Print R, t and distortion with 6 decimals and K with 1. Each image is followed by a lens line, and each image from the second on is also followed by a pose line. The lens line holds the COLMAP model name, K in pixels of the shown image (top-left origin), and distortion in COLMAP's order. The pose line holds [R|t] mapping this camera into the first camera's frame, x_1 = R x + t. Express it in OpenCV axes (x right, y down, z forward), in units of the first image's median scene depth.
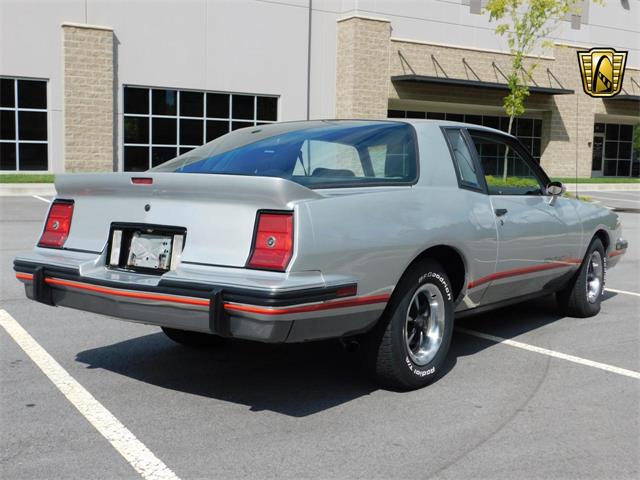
lens RADIAL K [[758.2, 0, 318.4], [0, 758.2, 240.2], [0, 0, 1]] dist [-0.013131, 0.006152]
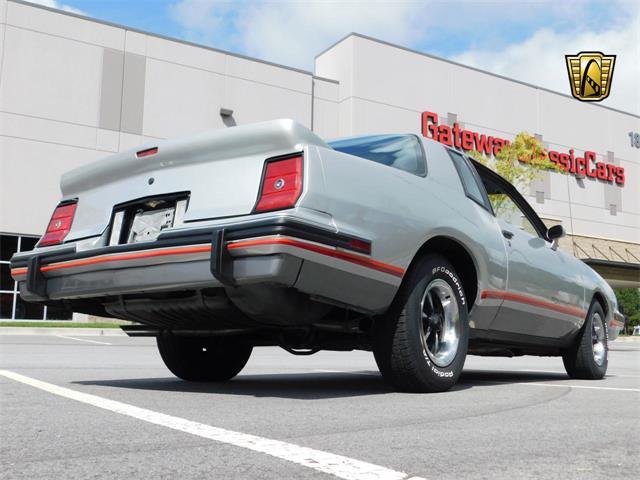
lens RADIAL K [[672.9, 0, 318.1], [0, 672.9, 239.7], [0, 0, 1]] dist [0.000598, -0.009335]
pose [[0.999979, -0.006170, 0.002068, -0.013153], [0.006488, 0.970028, -0.242905, 0.221086], [-0.000508, 0.242913, 0.970048, 0.167814]]
